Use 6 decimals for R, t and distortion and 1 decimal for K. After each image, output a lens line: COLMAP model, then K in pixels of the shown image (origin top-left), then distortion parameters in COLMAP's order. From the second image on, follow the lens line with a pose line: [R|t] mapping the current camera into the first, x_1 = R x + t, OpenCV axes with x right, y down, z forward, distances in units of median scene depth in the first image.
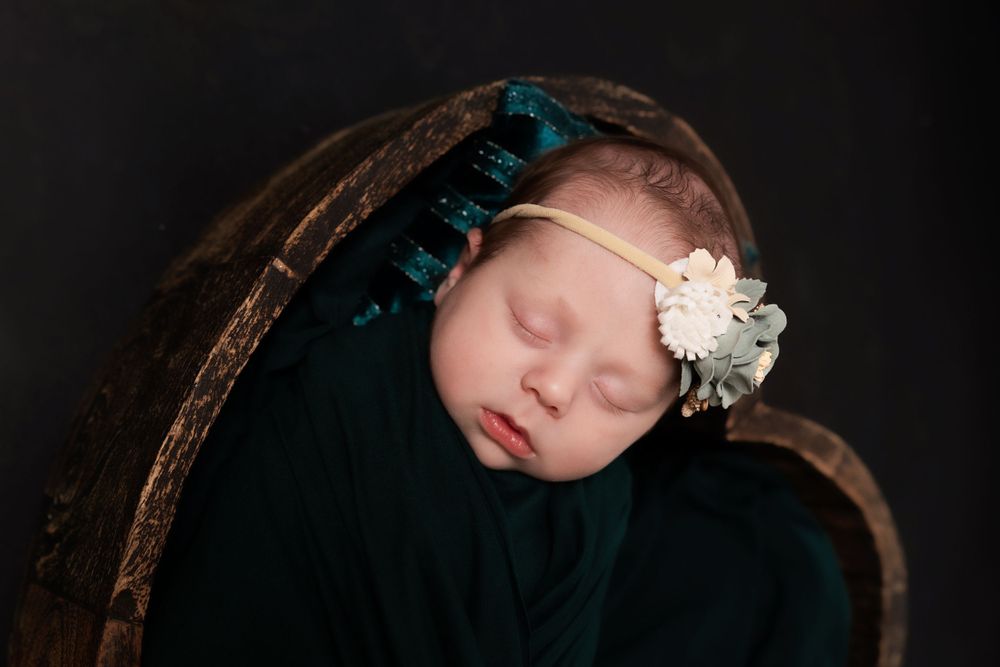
lens RADIAL K [[1342.8, 0, 500.0], [0, 1342.8, 333.5], [0, 0, 1]] dist [-0.041546, 0.033962]
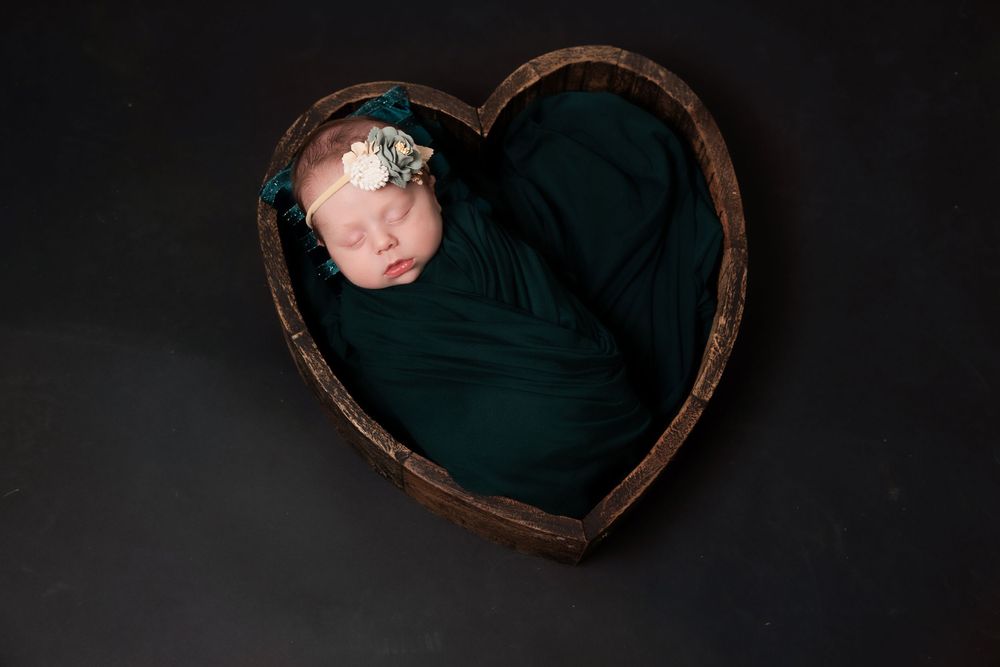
lens RADIAL K [[1415.2, 0, 500.0], [0, 1415.2, 333.5], [0, 0, 1]] dist [-0.034480, -0.004163]
pose [[0.334452, -0.906907, -0.256247, 0.524028], [0.929355, 0.362498, -0.069963, 0.404070], [0.156339, -0.214746, 0.964076, -1.129218]]
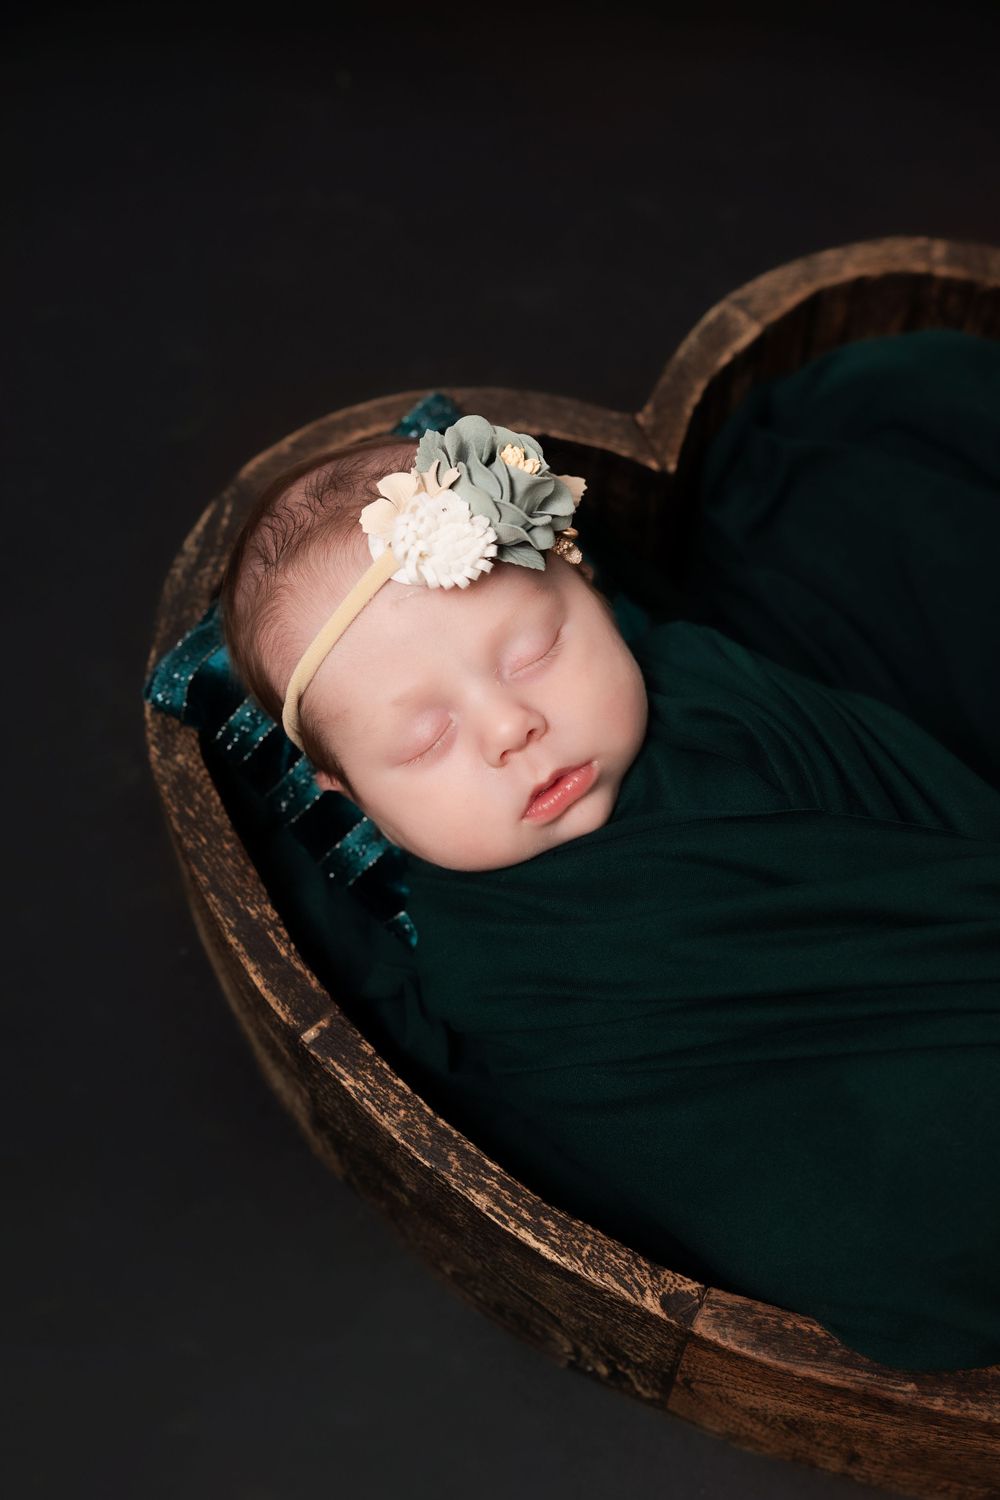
lens RADIAL K [[2014.2, 0, 503.8], [0, 2014.2, 798.2], [0, 0, 1]] dist [-0.041546, 0.033962]
pose [[0.161776, -0.981786, -0.099624, 0.107452], [0.982692, 0.169507, -0.074719, 0.122841], [0.090245, -0.085812, 0.992216, -0.158352]]
